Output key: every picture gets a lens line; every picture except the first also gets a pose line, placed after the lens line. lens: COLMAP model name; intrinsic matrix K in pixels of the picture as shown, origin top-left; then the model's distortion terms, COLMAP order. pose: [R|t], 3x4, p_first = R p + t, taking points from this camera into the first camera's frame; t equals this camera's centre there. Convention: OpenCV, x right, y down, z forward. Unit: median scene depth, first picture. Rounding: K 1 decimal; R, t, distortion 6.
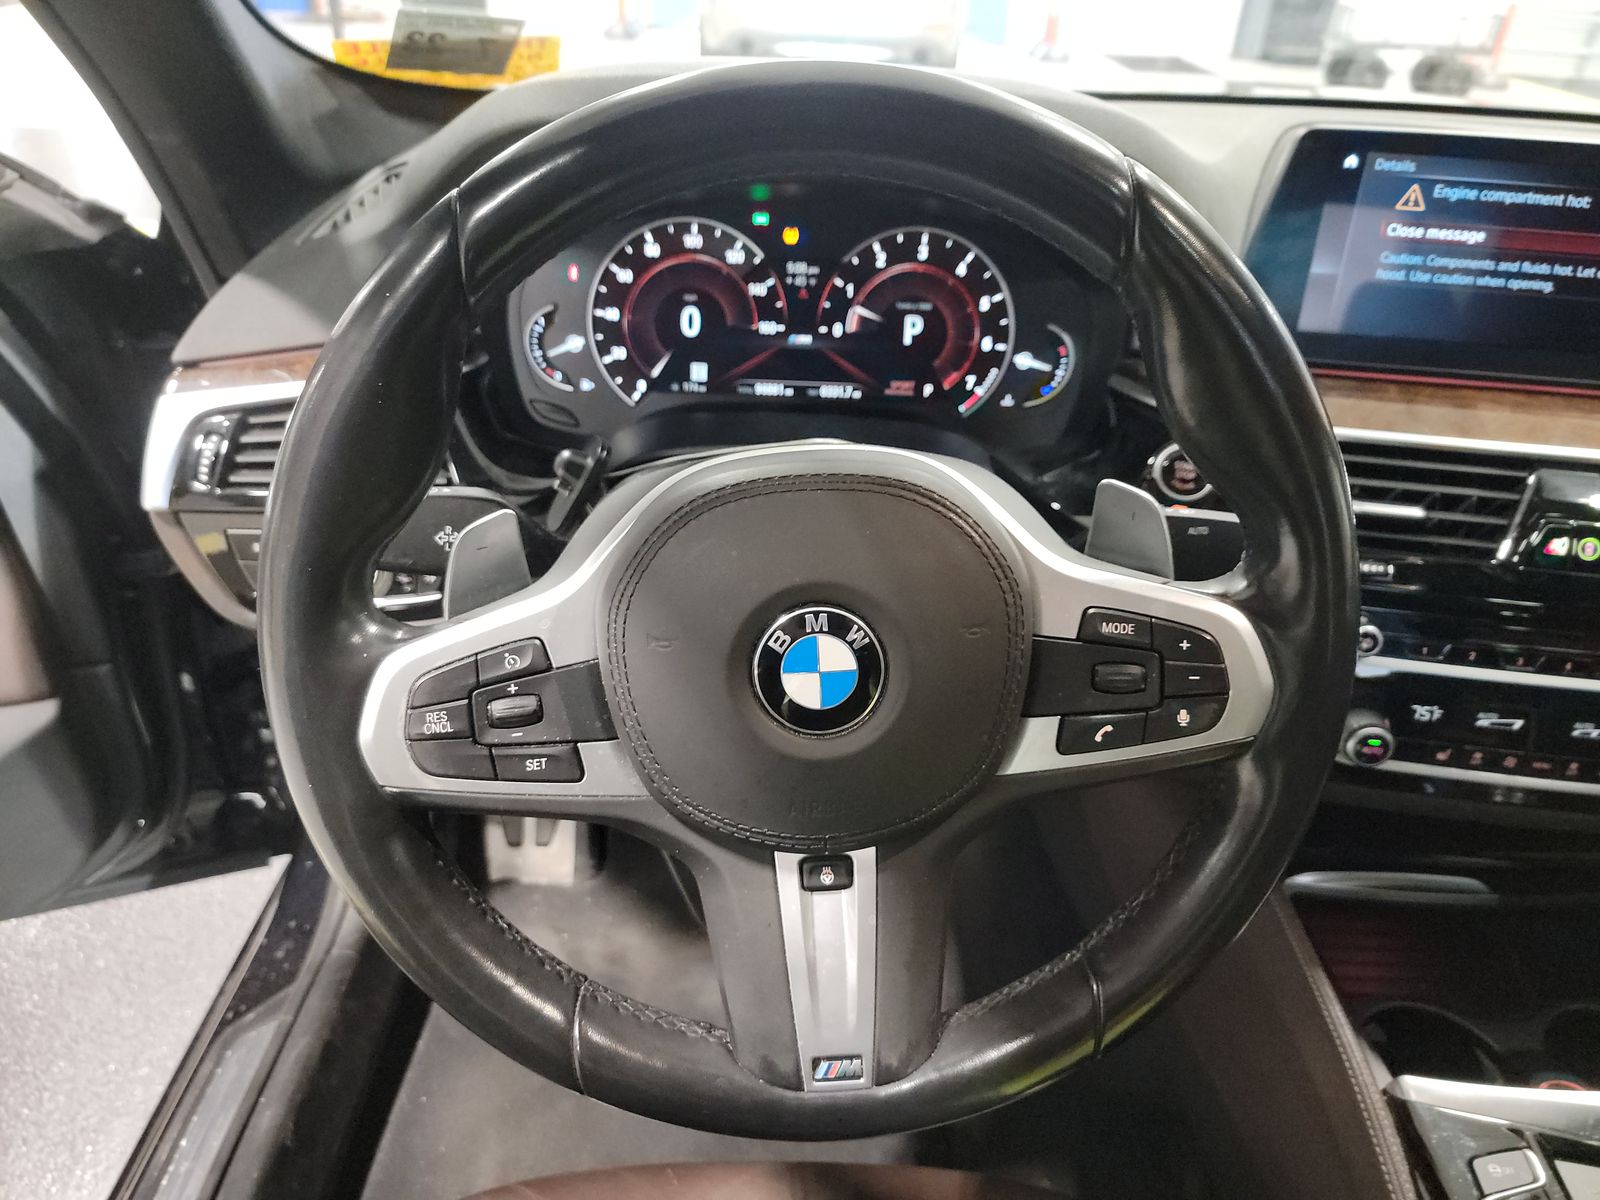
lens RADIAL K [[1186.4, 0, 802.8], [0, 1186.4, 608.4], [0, 0, 1]] dist [0.086653, -0.066596]
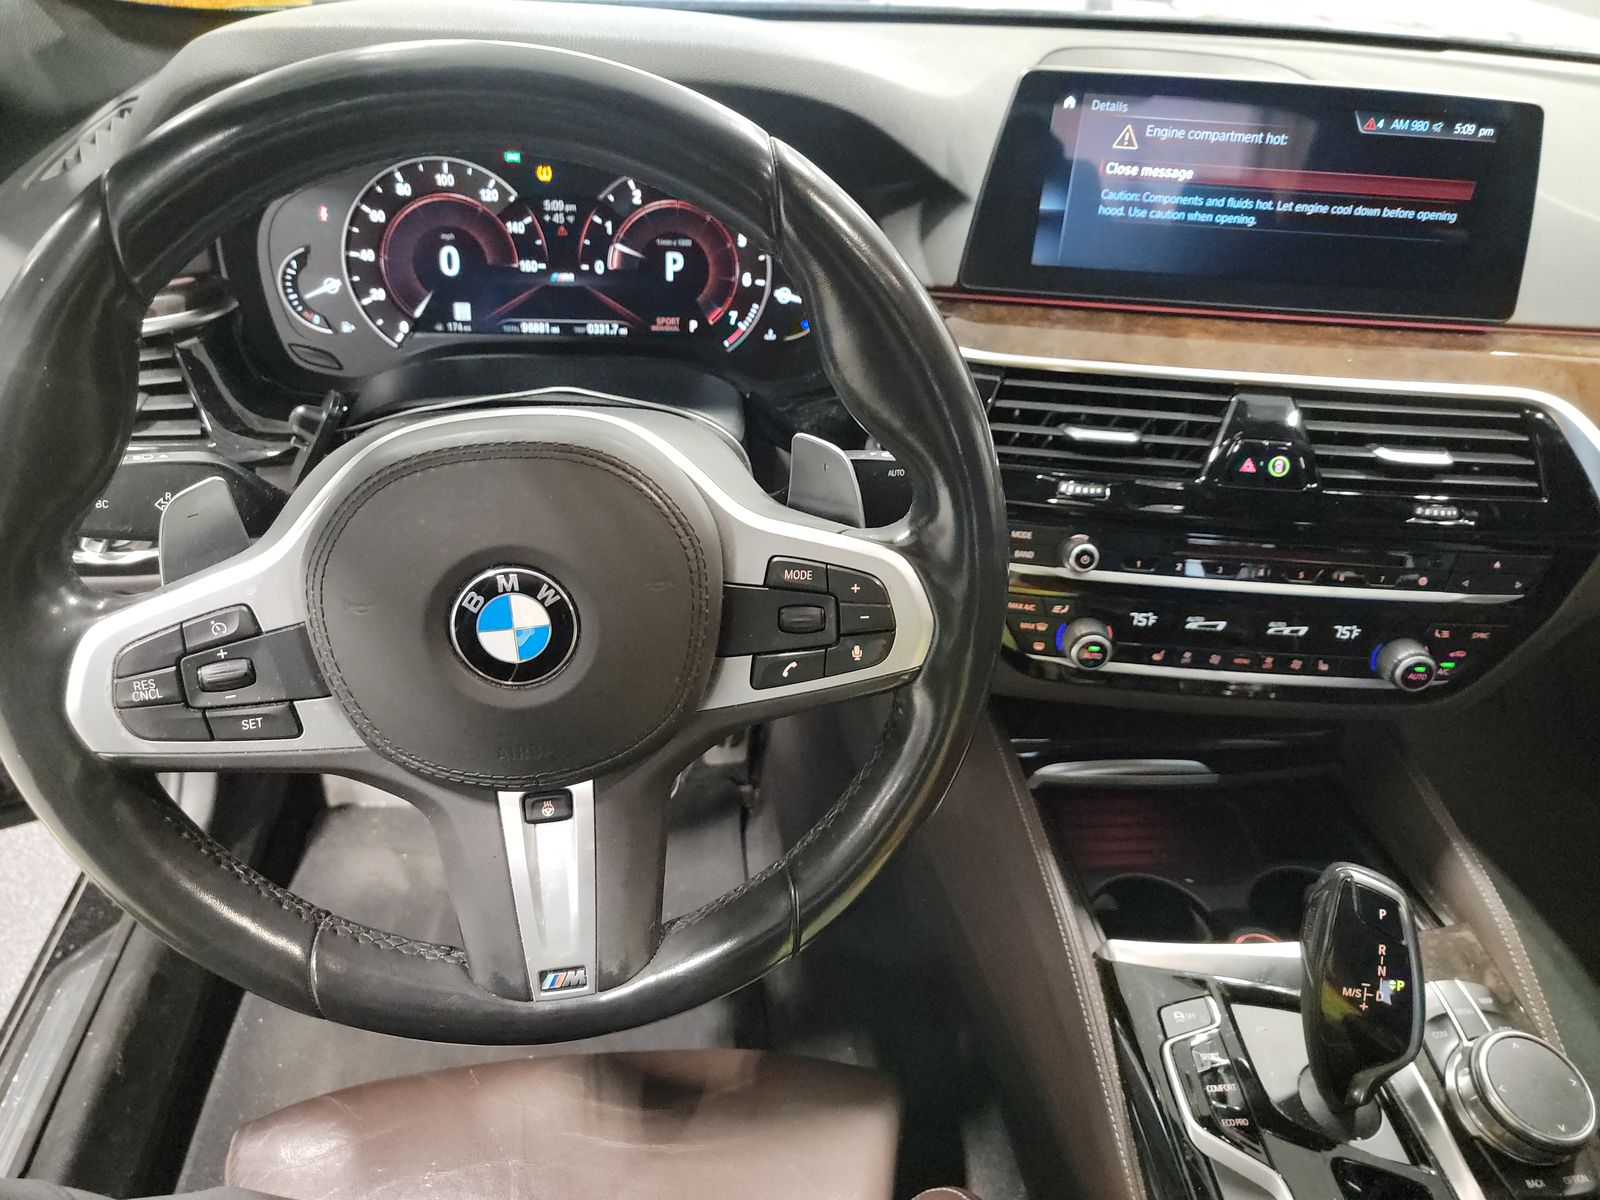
lens RADIAL K [[1186.4, 0, 802.8], [0, 1186.4, 608.4], [0, 0, 1]] dist [0.086653, -0.066596]
pose [[0.995603, -0.042462, 0.083499, 0.114939], [0.035030, 0.995456, 0.088544, -0.031342], [-0.086880, -0.085229, 0.992566, -0.058320]]
